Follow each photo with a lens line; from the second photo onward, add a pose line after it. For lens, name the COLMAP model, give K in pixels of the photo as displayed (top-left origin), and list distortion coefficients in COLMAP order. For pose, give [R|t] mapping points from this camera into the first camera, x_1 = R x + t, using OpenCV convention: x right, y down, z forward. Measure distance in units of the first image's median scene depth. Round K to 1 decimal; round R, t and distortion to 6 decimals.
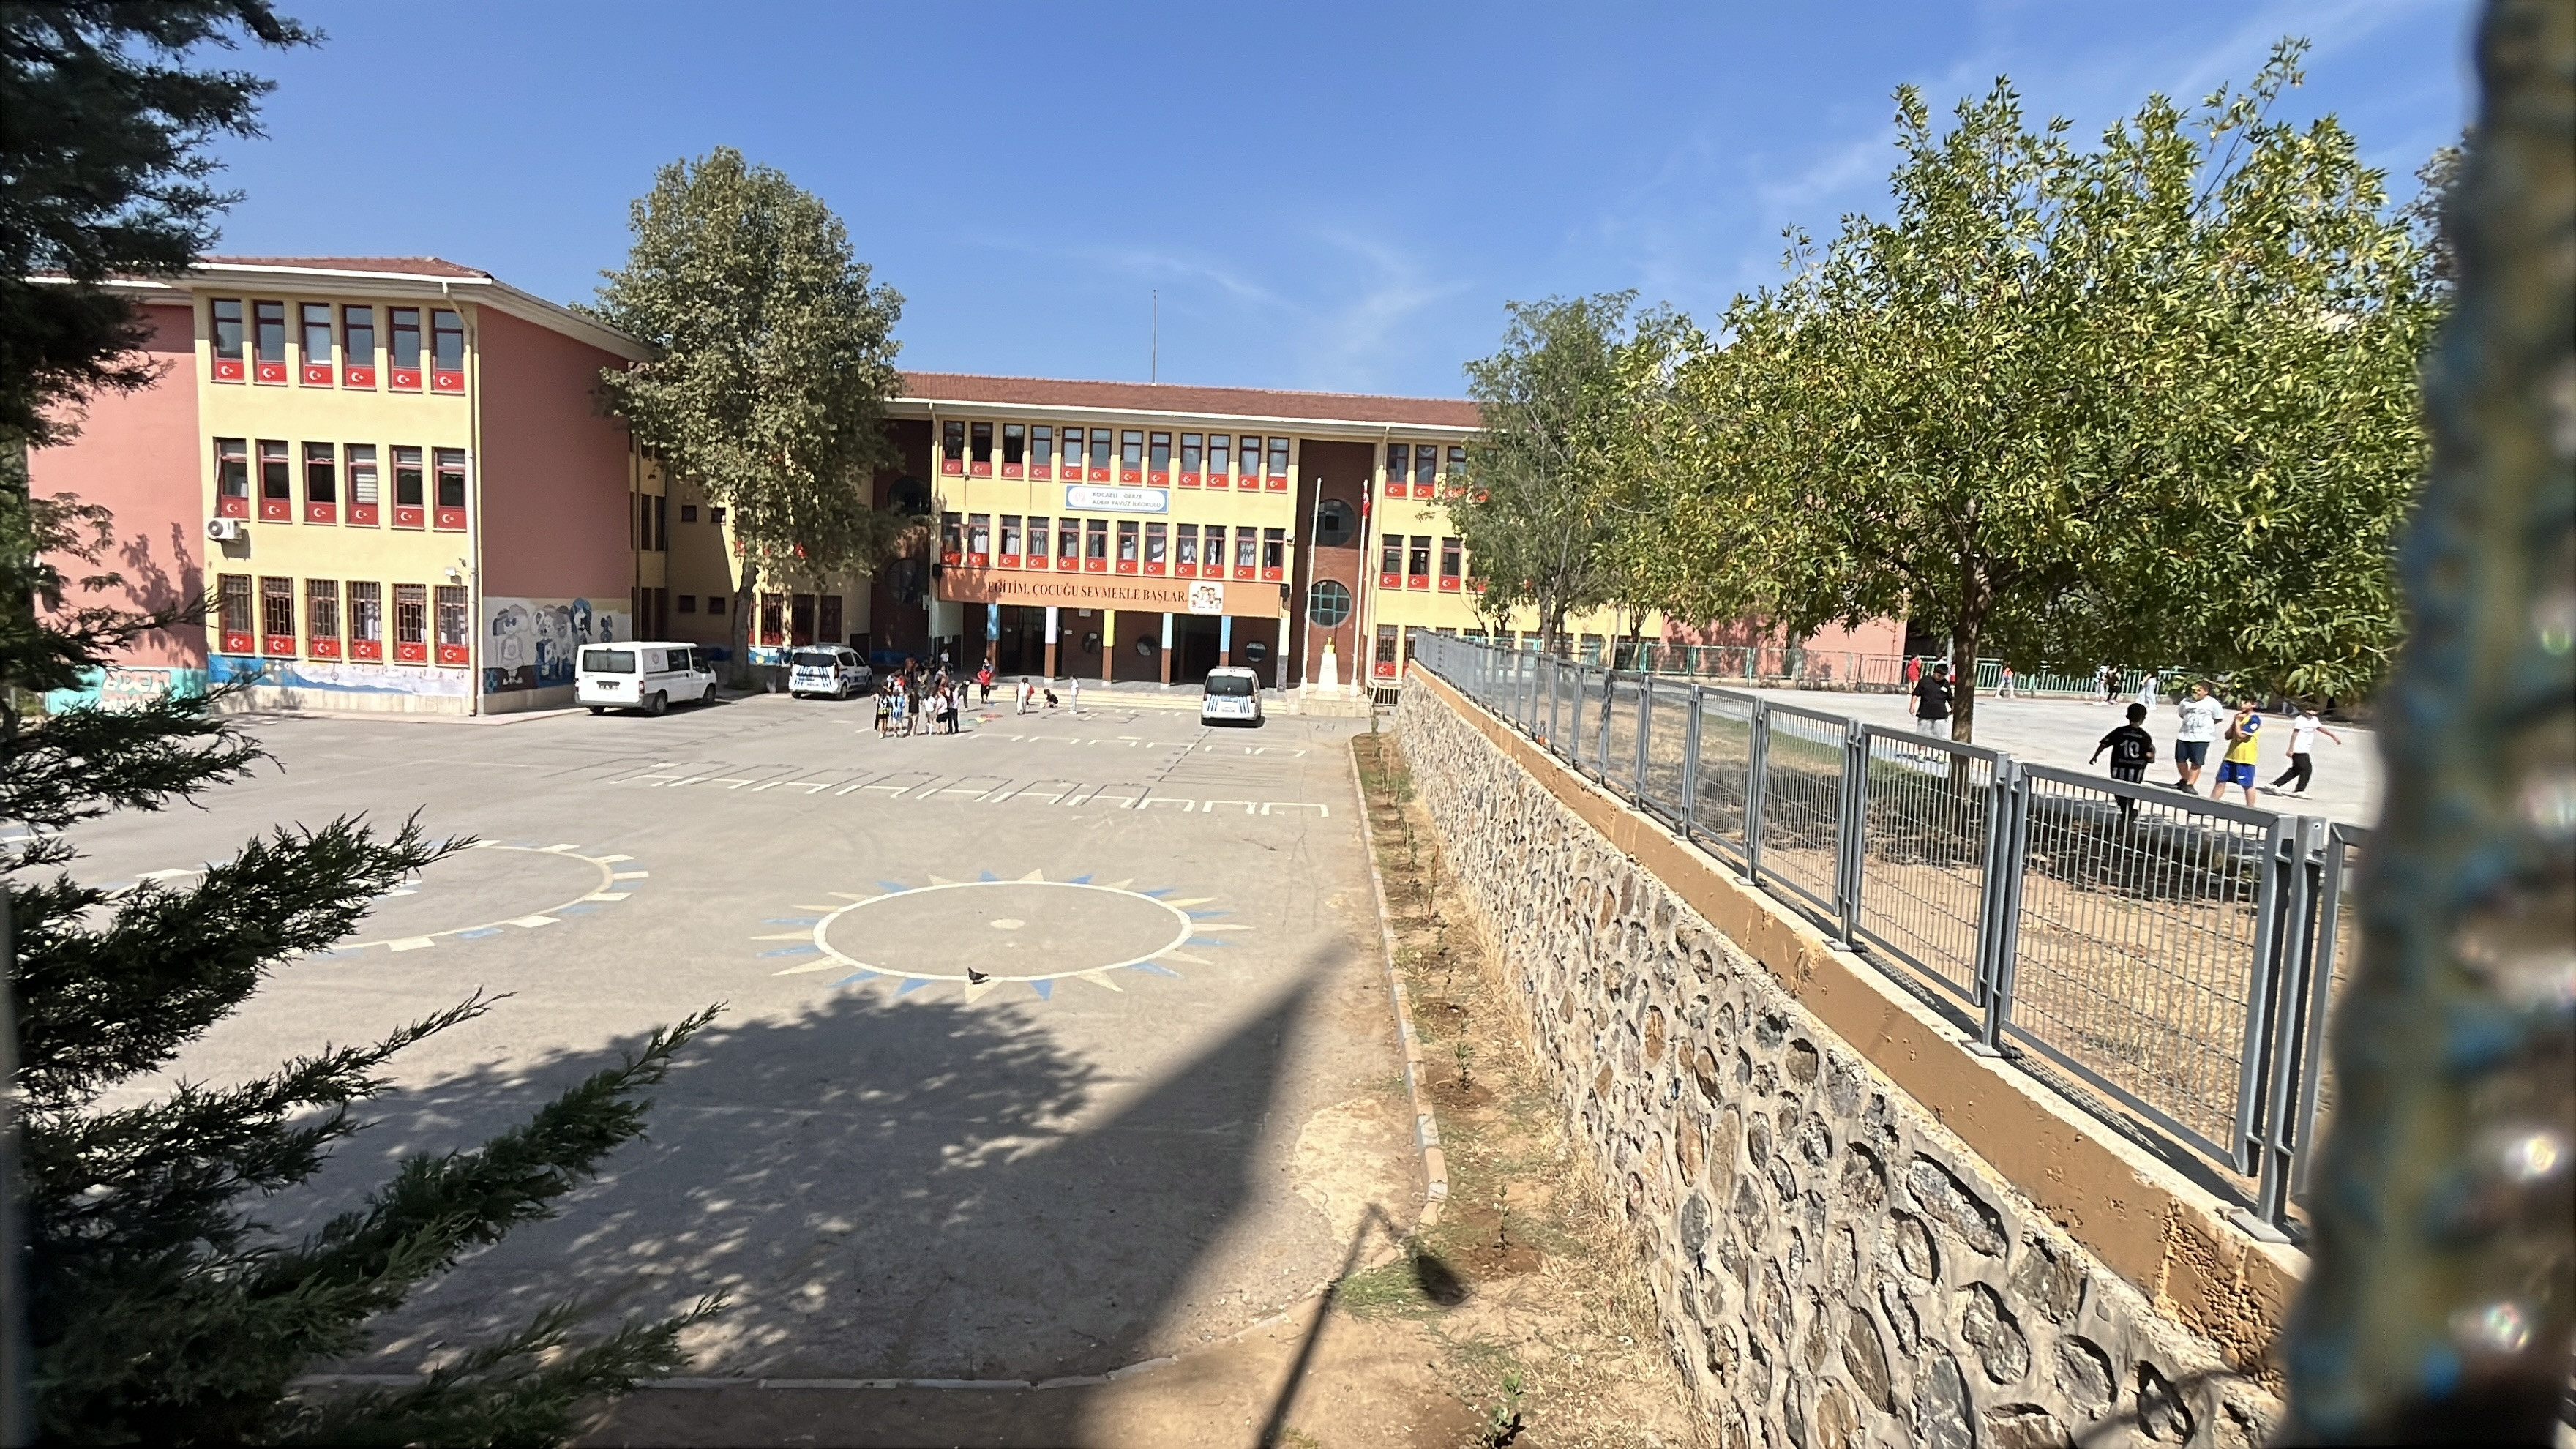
lens RADIAL K [[1233.2, 0, 1295.2], [0, 1233.2, 718.8], [0, 0, 1]] dist [0.002105, 0.000129]
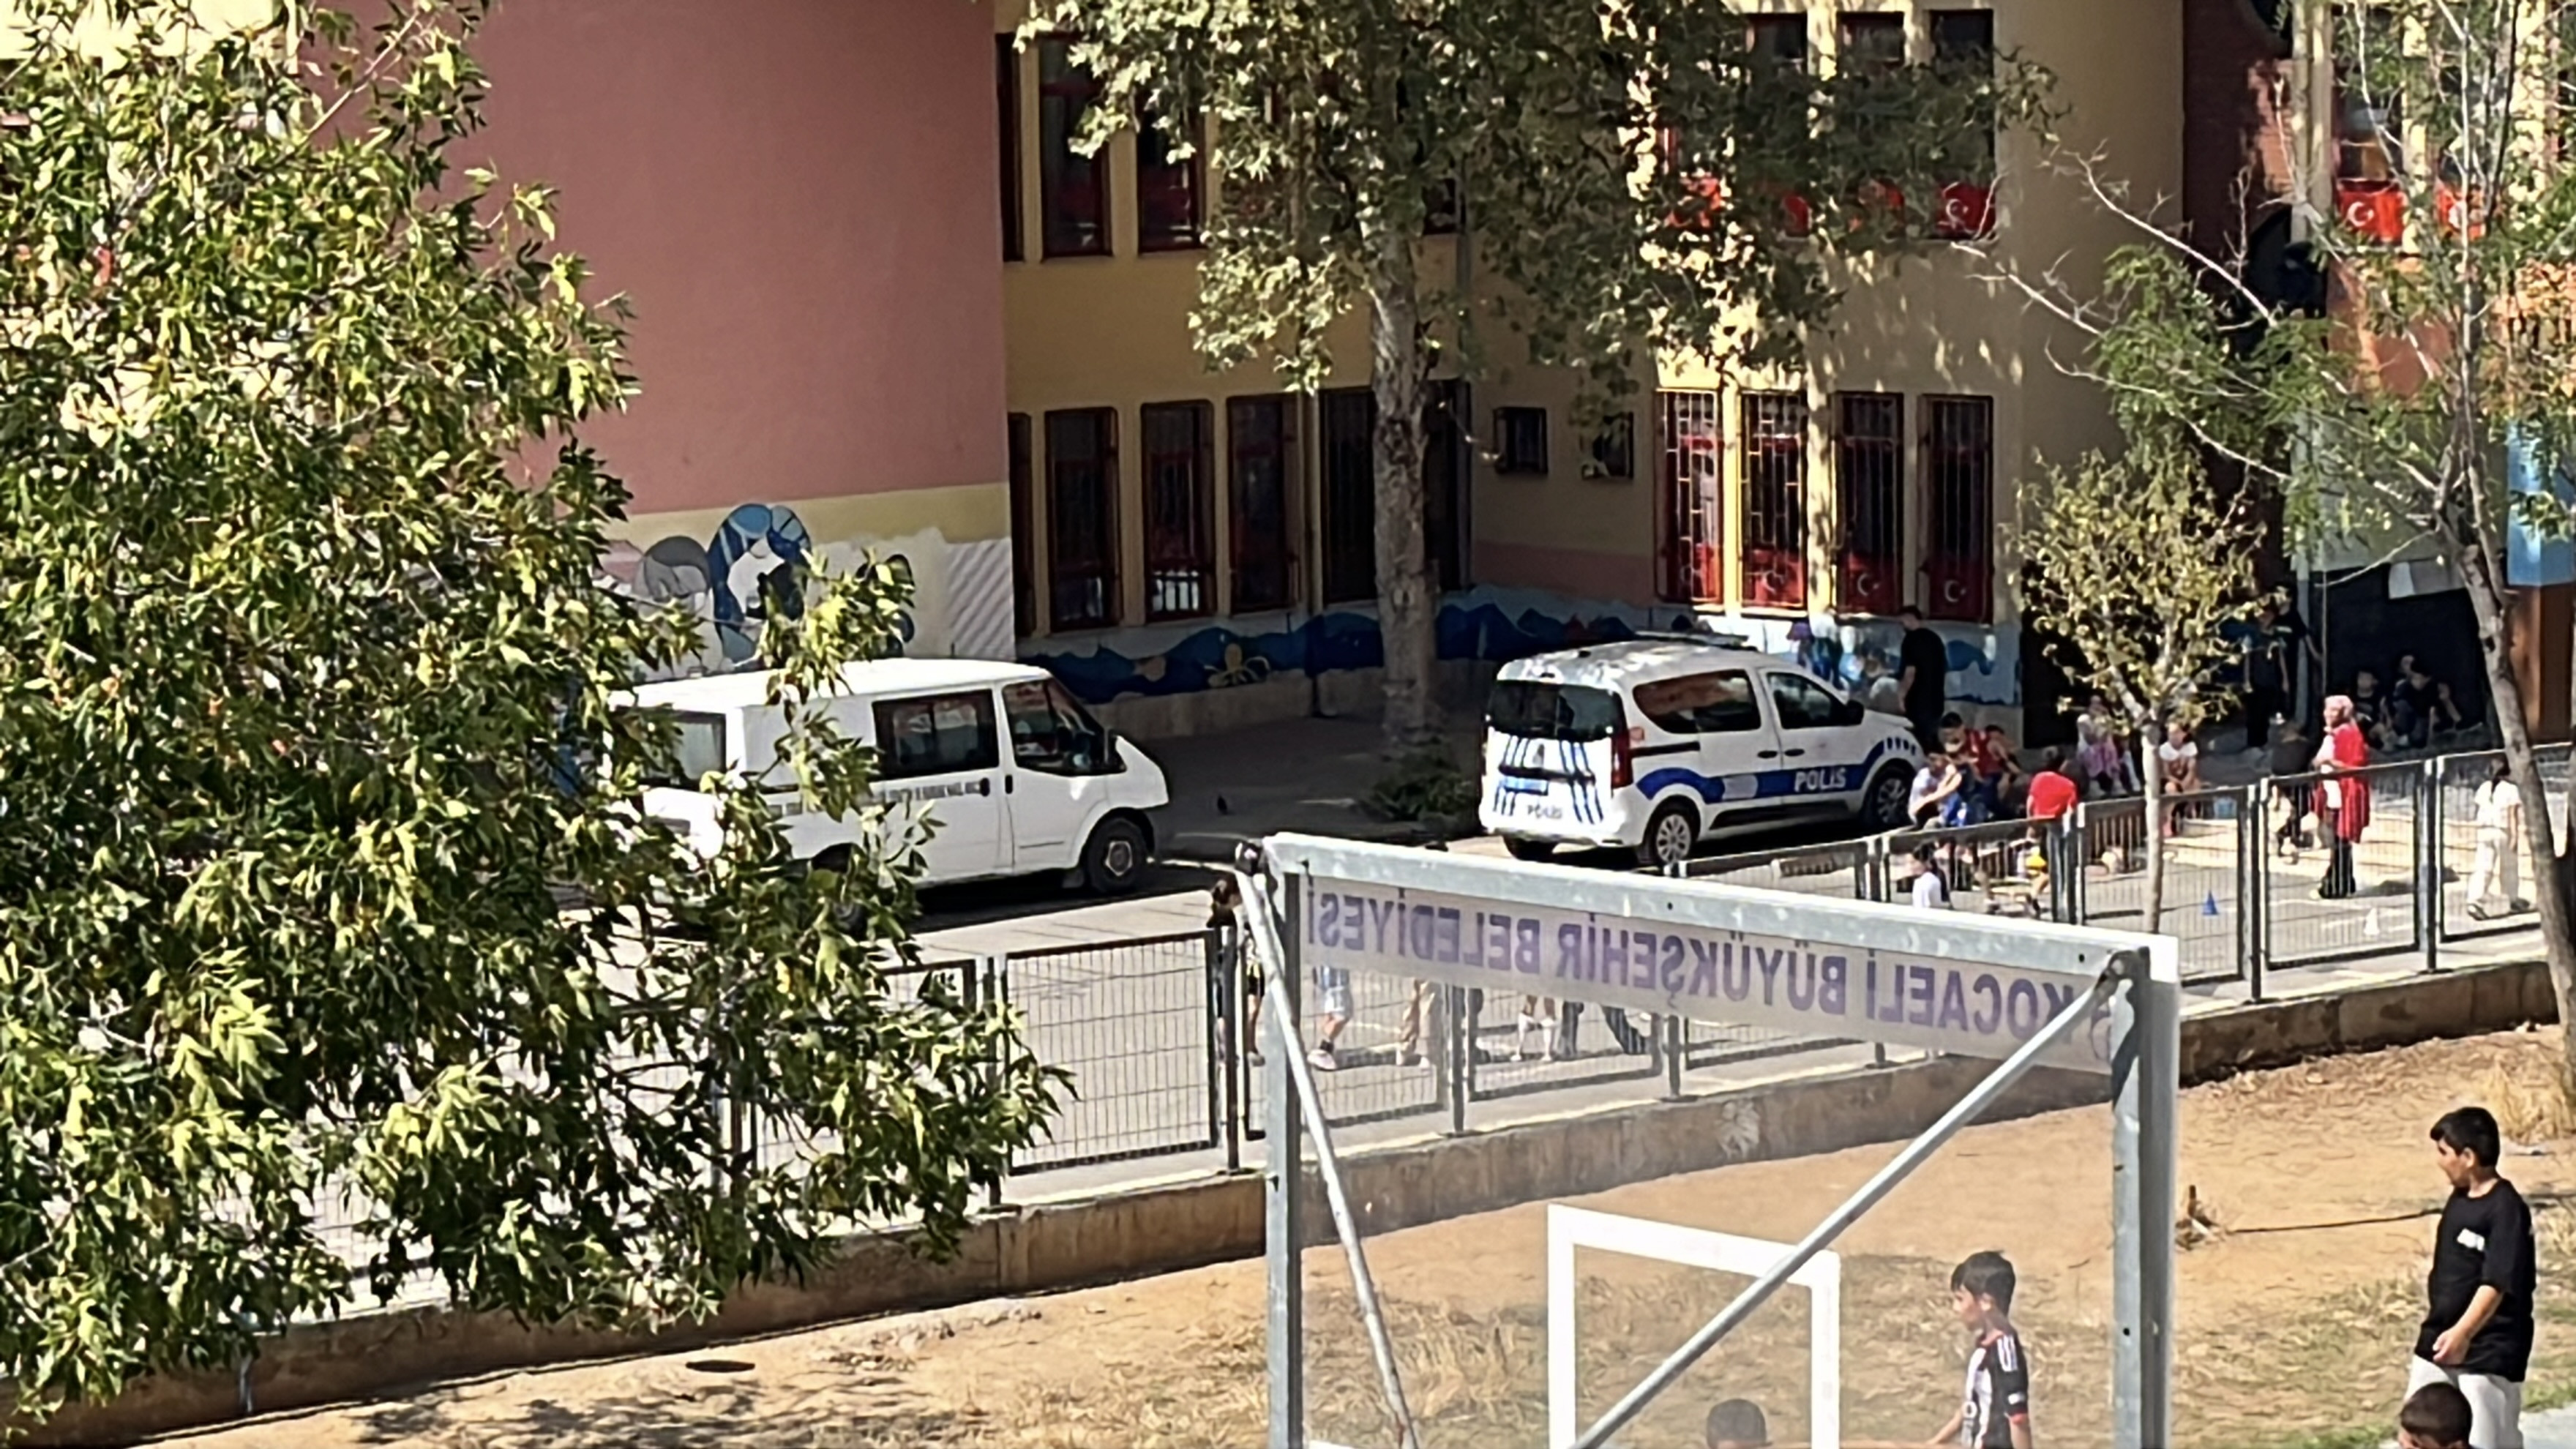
lens RADIAL K [[7004.1, 0, 1283.1], [0, 7004.1, 723.3], [0, 0, 1]] dist [0.072201, 0.000000]
pose [[0.676206, 0.018786, -0.736473, 0.674998], [-0.014897, 0.999819, 0.011826, -0.067391], [0.736562, 0.002974, 0.676364, 0.004027]]
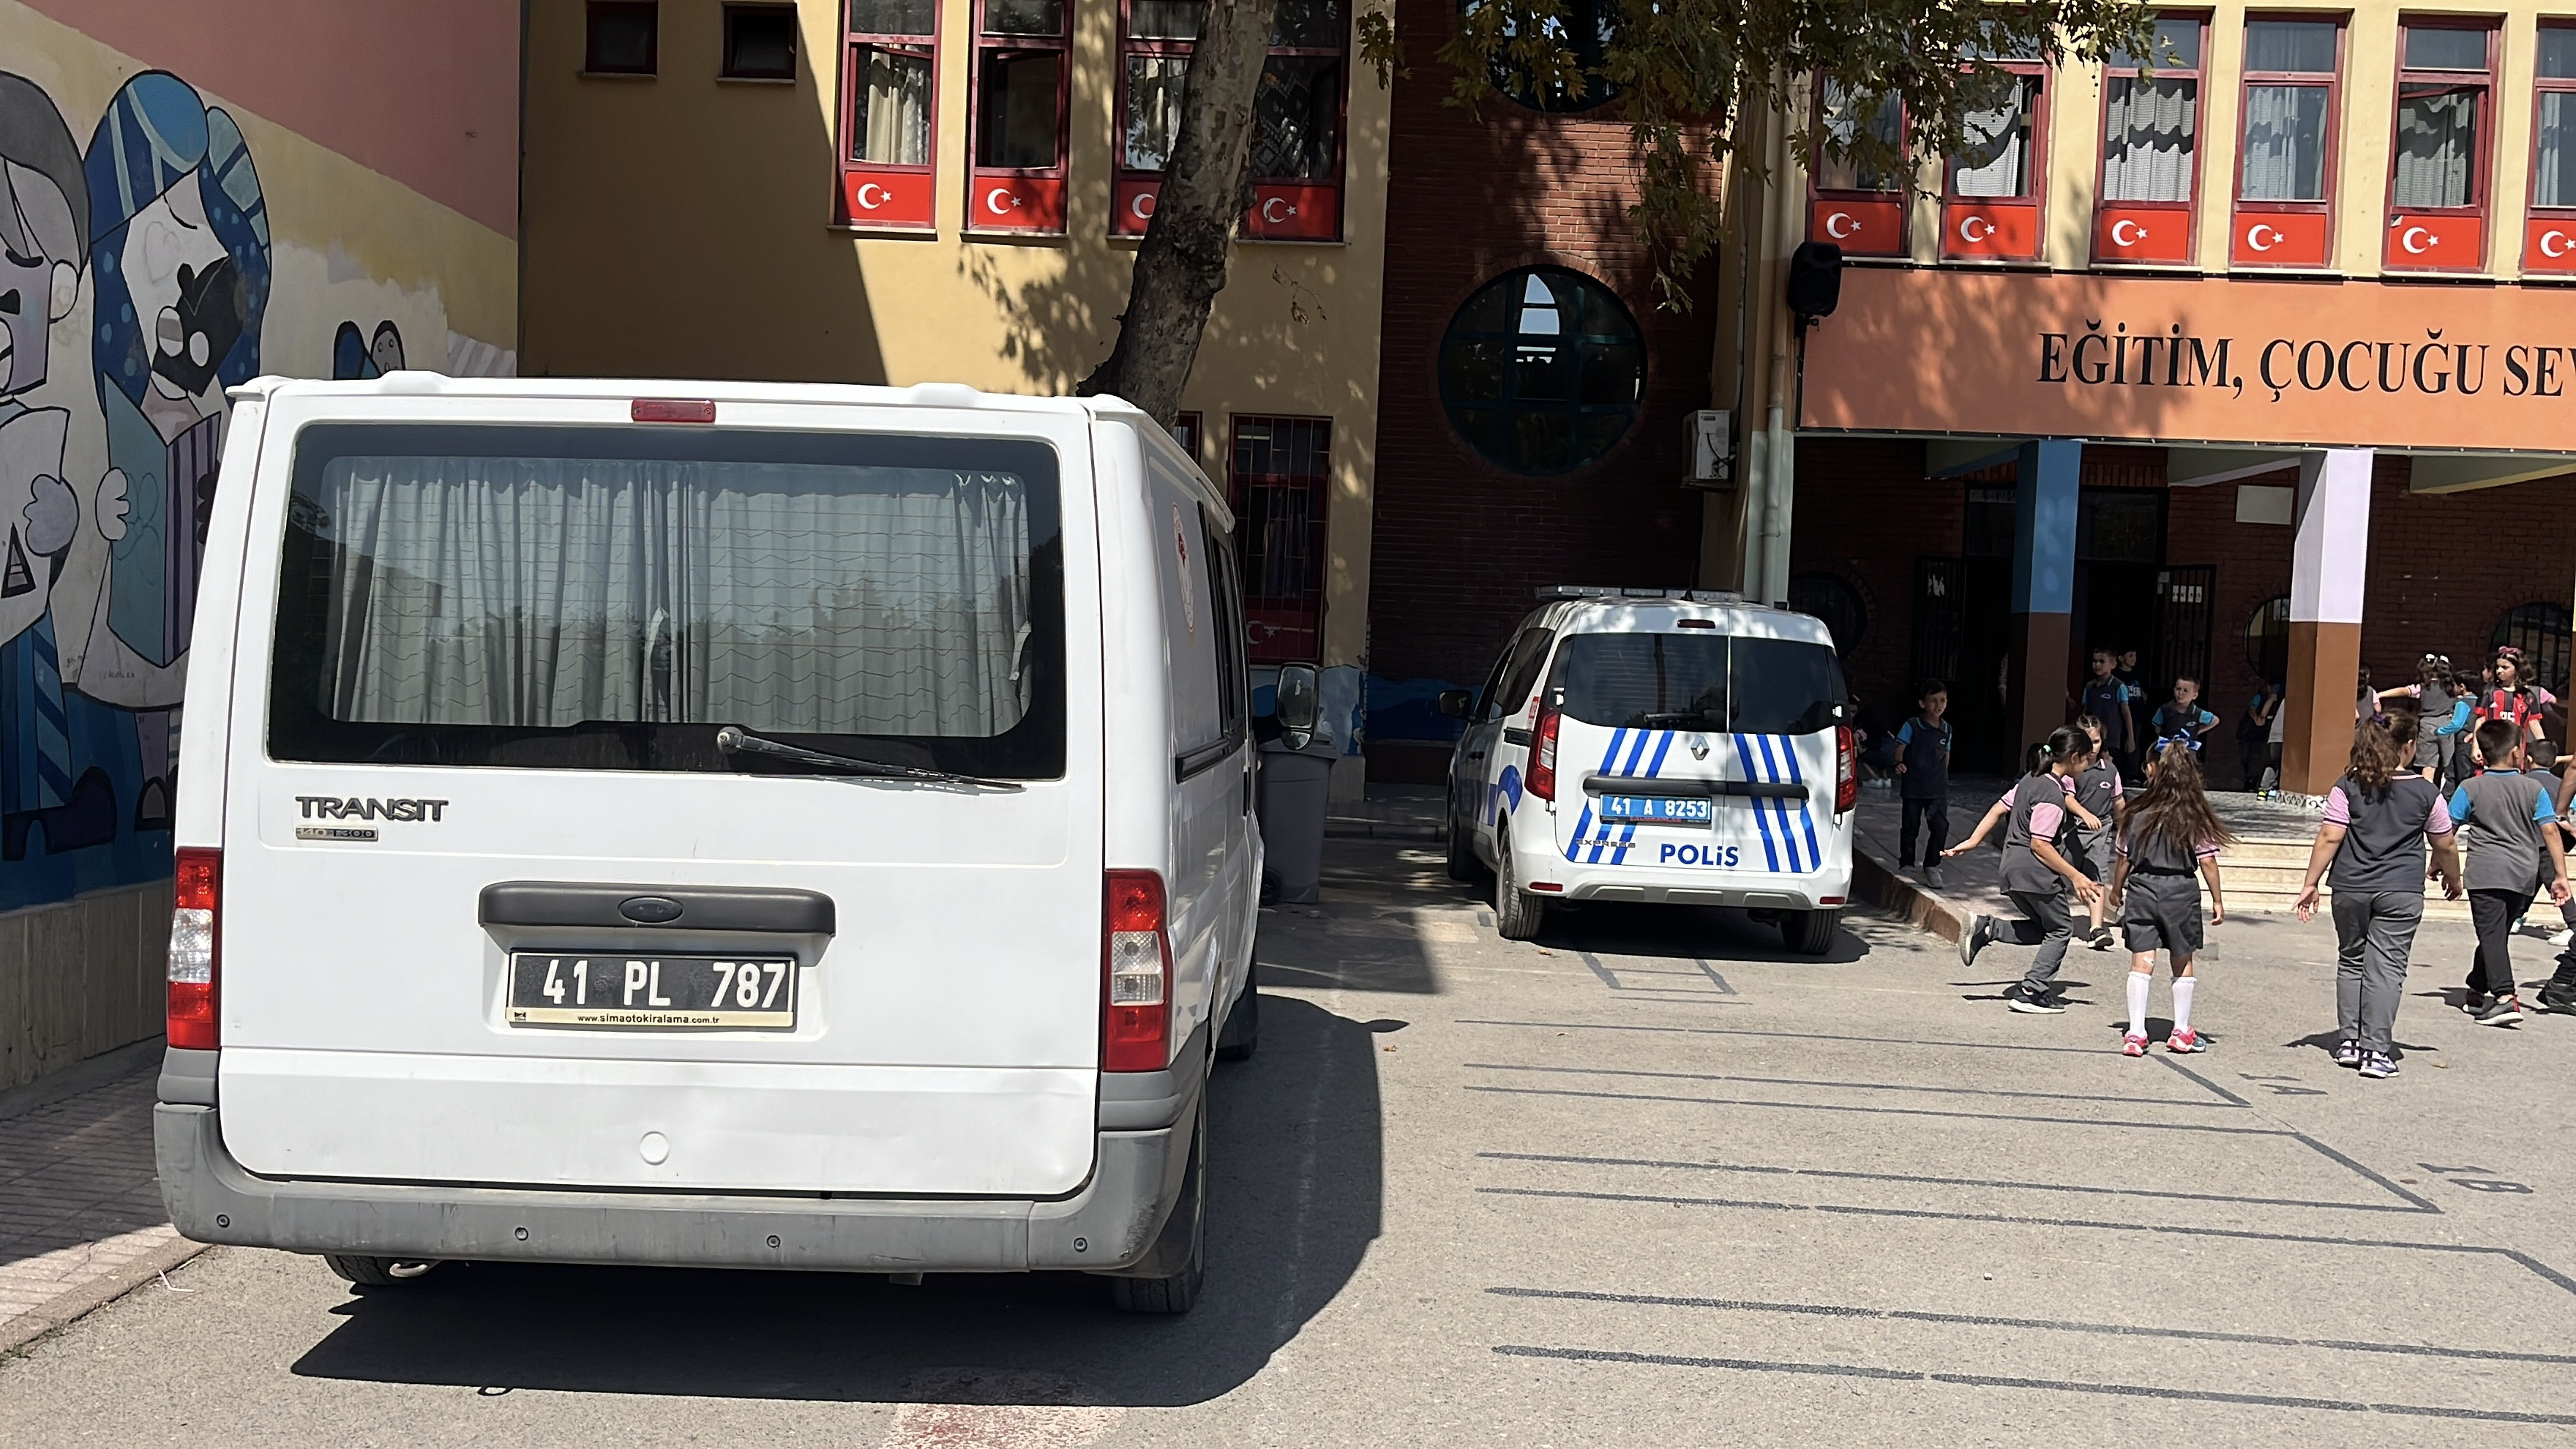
lens RADIAL K [[2276.8, 0, 1254.7], [0, 2276.8, 731.6], [0, 0, 1]] dist [0.079779, -0.036721]
pose [[0.998799, -0.012357, -0.047401, -0.472314], [0.009418, 0.998048, -0.061735, -0.028498], [0.048072, 0.061215, 0.996966, 0.799014]]
